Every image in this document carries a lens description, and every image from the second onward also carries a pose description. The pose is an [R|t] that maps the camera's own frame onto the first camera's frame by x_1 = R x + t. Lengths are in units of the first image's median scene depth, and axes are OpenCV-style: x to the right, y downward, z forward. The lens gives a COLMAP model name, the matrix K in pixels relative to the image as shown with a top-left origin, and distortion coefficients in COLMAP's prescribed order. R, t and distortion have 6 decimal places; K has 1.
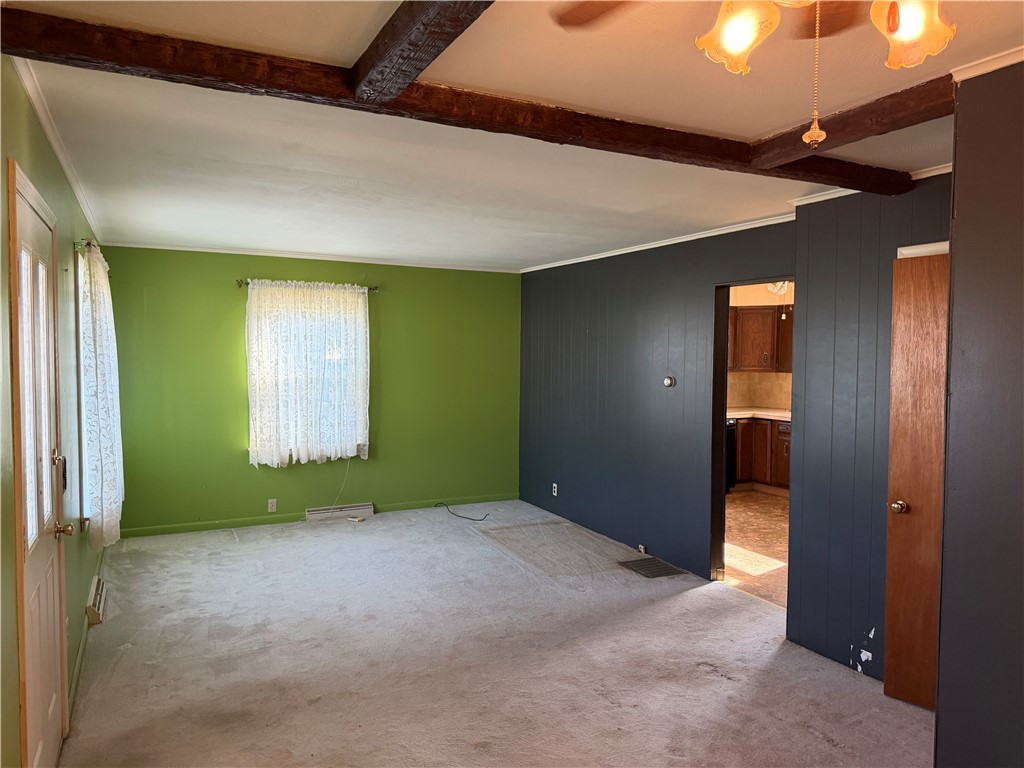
lens RADIAL K [[725.0, 0, 511.7], [0, 725.0, 383.9], [0, 0, 1]] dist [0.049805, -0.037056]
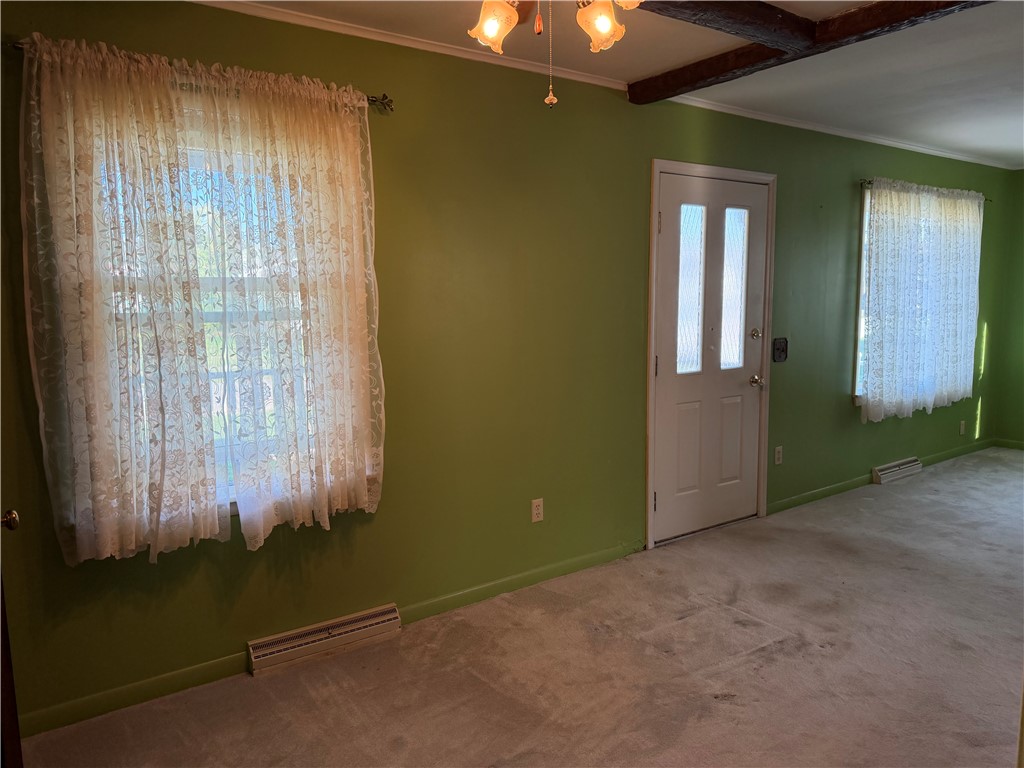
lens RADIAL K [[725.0, 0, 508.6], [0, 725.0, 385.2], [0, 0, 1]] dist [0.049805, -0.037056]
pose [[0.162539, 0.111529, -0.980379, 0.594848], [-0.027895, 0.993714, 0.108421, 0.039615], [0.986308, 0.009725, 0.164629, 0.170131]]
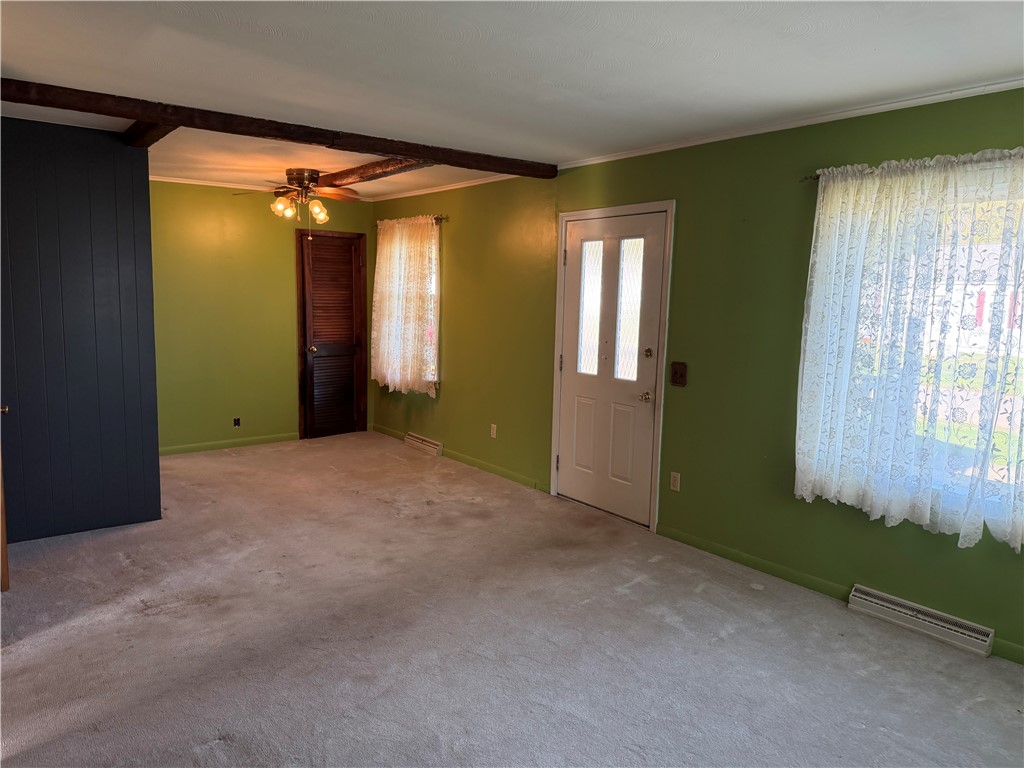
lens RADIAL K [[725.0, 0, 512.2], [0, 725.0, 386.5], [0, 0, 1]] dist [0.049805, -0.037056]
pose [[-0.980123, -0.002148, -0.198377, -0.005028], [-0.036839, 0.984521, 0.171349, -0.071127], [0.194938, 0.175252, -0.965032, 1.860256]]
